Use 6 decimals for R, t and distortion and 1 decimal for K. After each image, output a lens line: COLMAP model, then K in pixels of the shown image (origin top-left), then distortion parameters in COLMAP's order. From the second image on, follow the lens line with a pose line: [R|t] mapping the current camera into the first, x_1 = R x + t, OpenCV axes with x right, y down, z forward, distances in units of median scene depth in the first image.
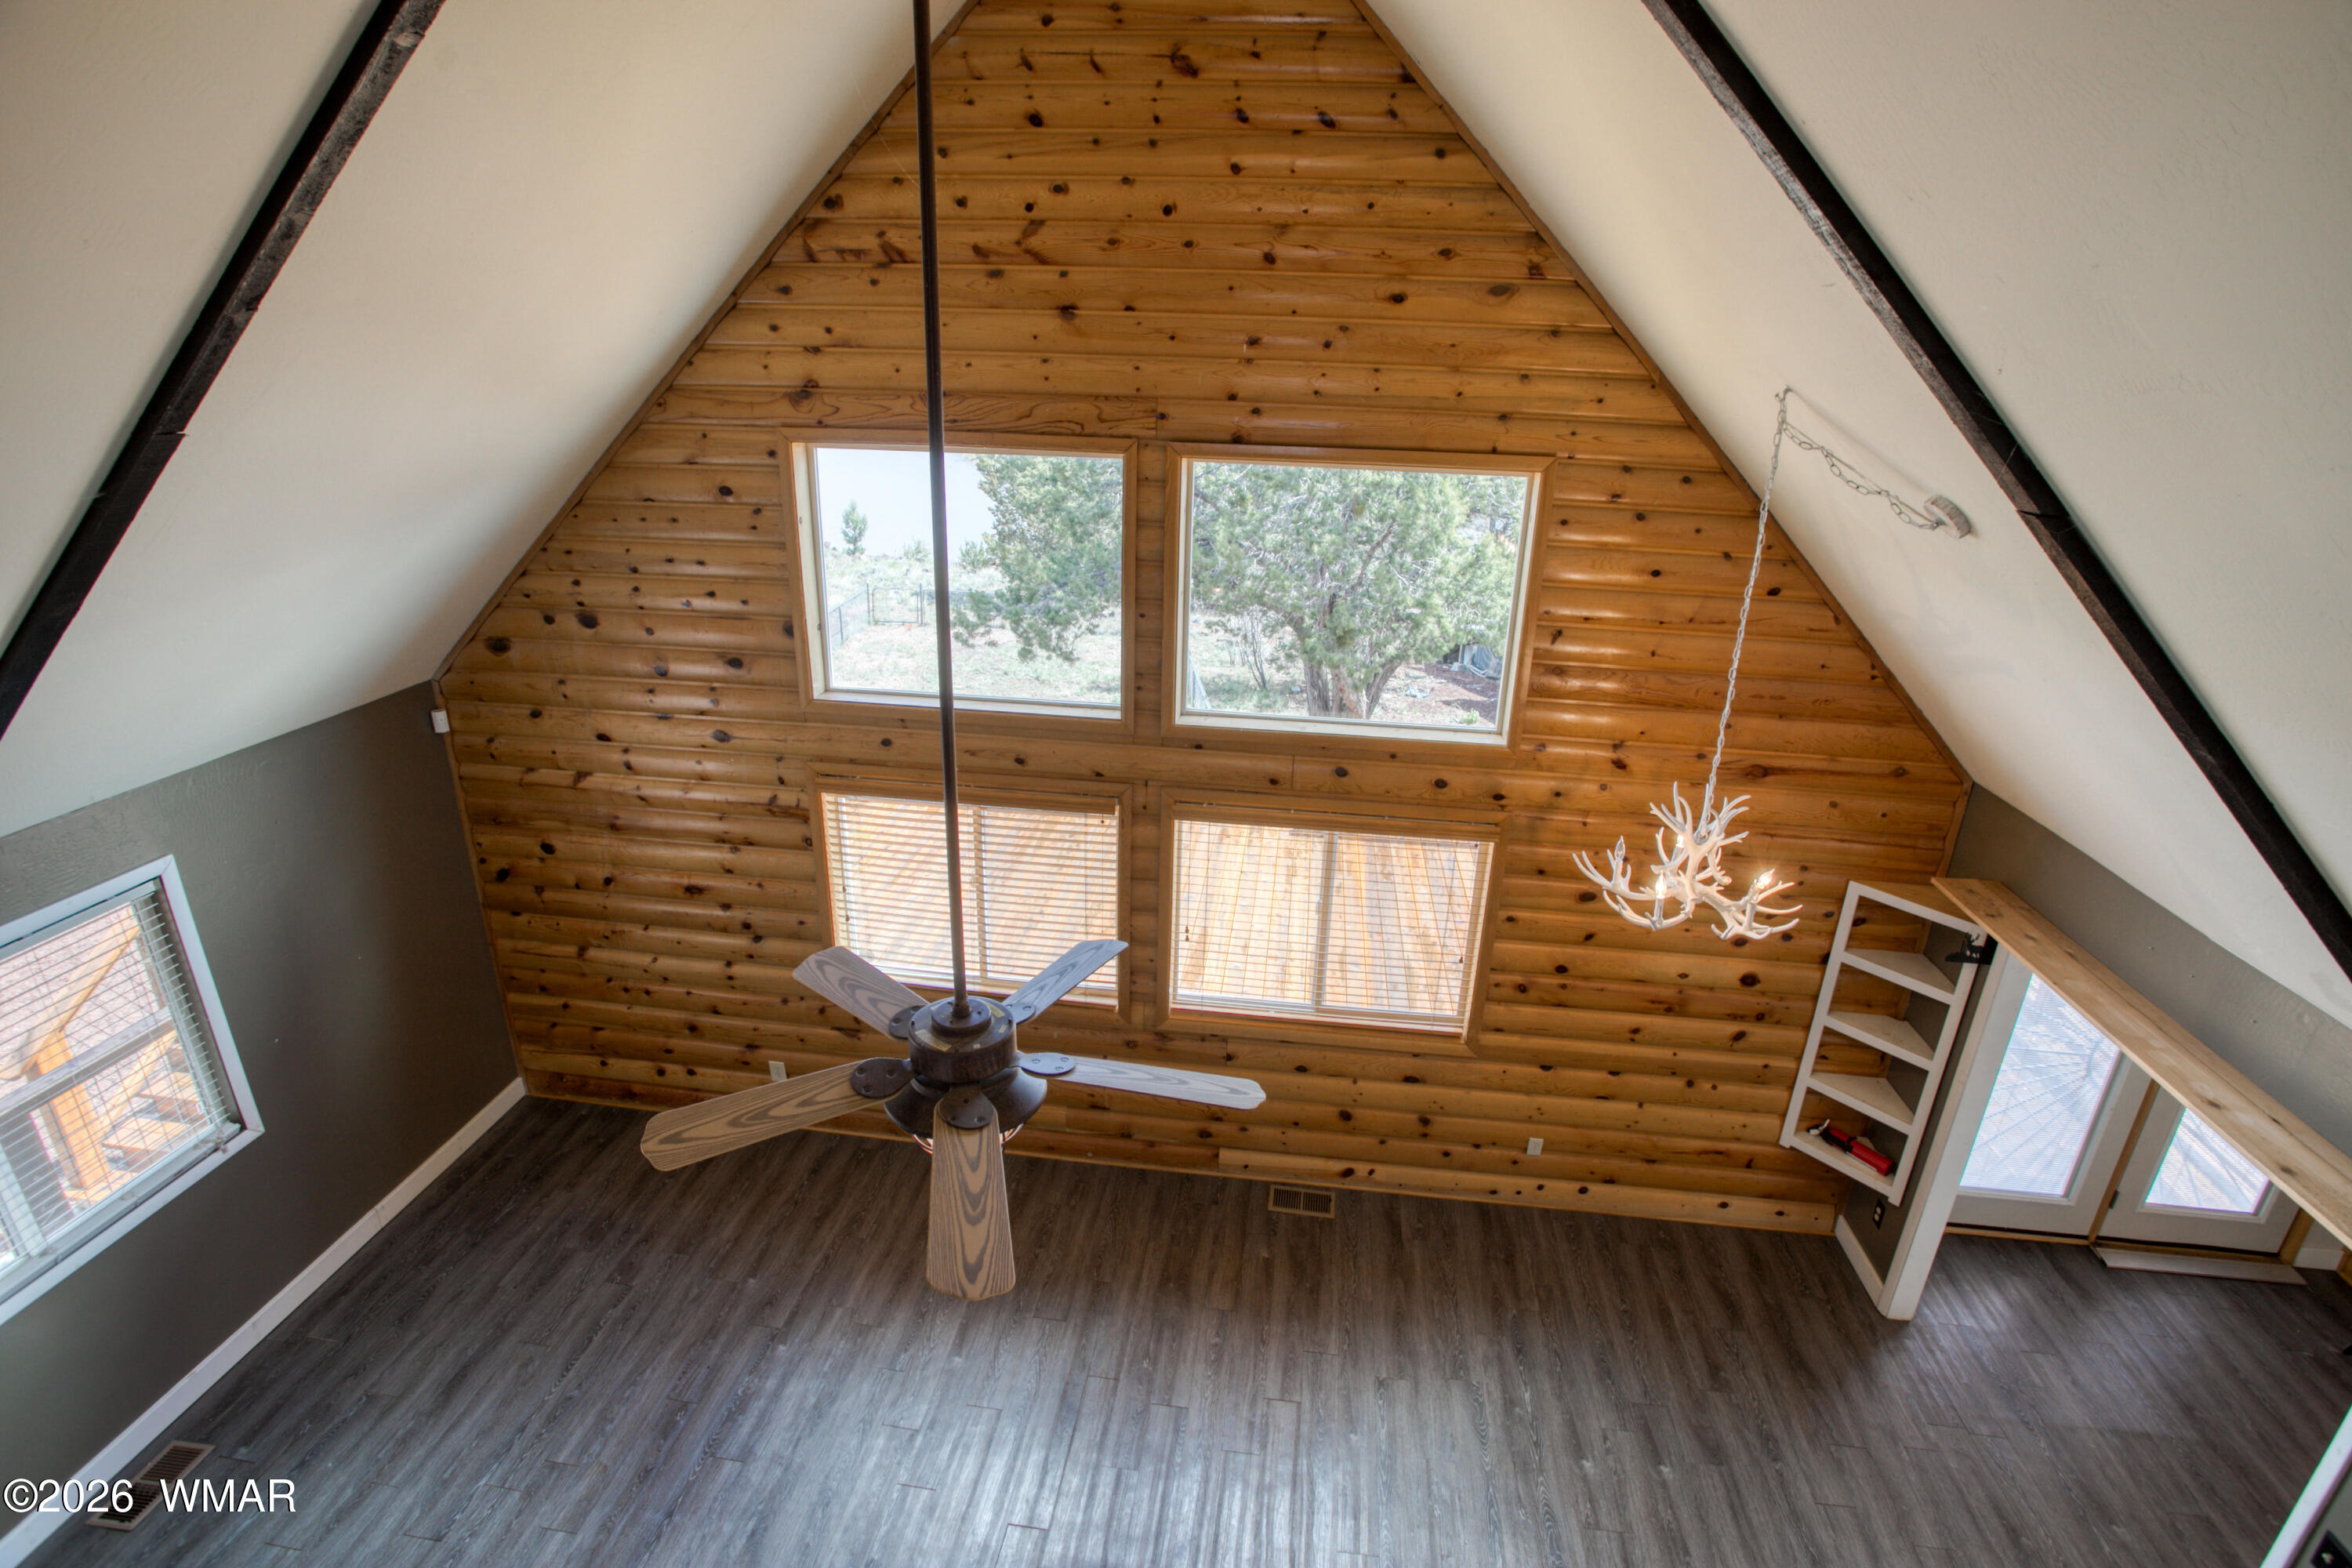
lens RADIAL K [[1152.1, 0, 1176.0], [0, 1152.1, 784.0], [0, 0, 1]] dist [-0.078038, 0.039554]
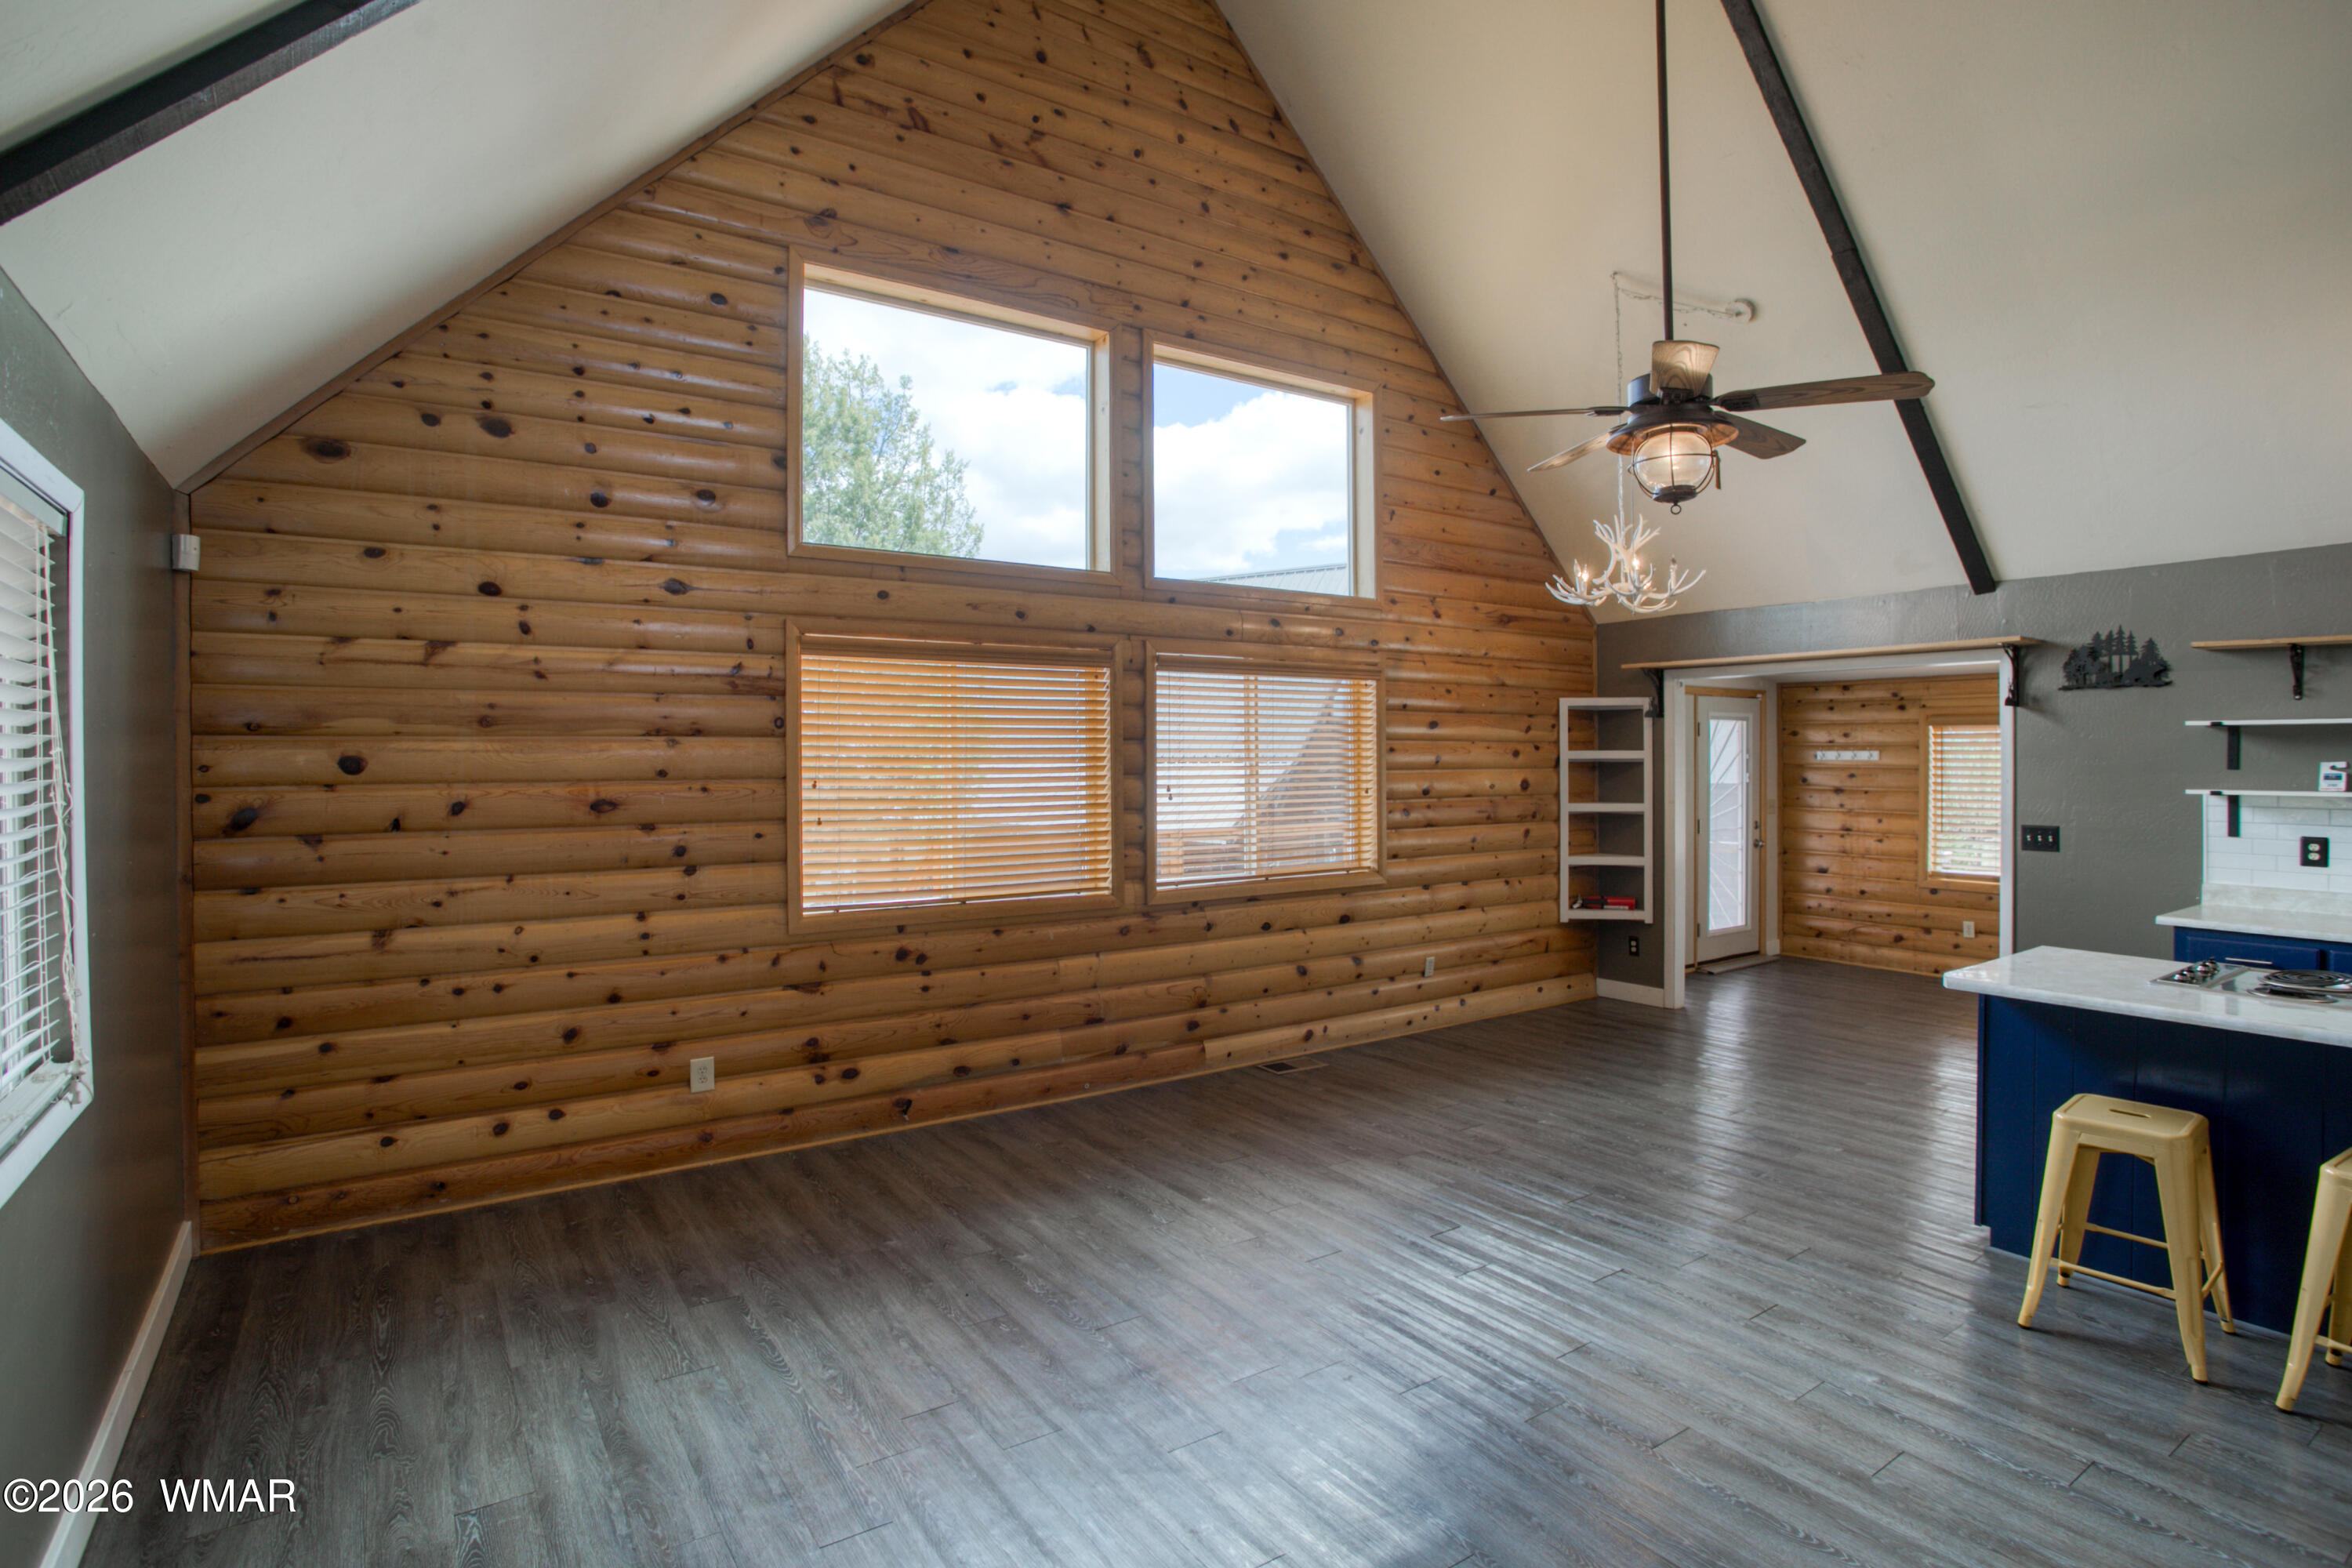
lens RADIAL K [[1166.6, 0, 1188.3], [0, 1166.6, 748.6], [0, 0, 1]] dist [-0.069983, 0.031385]
pose [[0.748655, -0.025339, 0.662476, -0.703586], [0.257956, 0.931658, -0.255877, 0.383911], [-0.610717, 0.362453, 0.704026, 0.261816]]
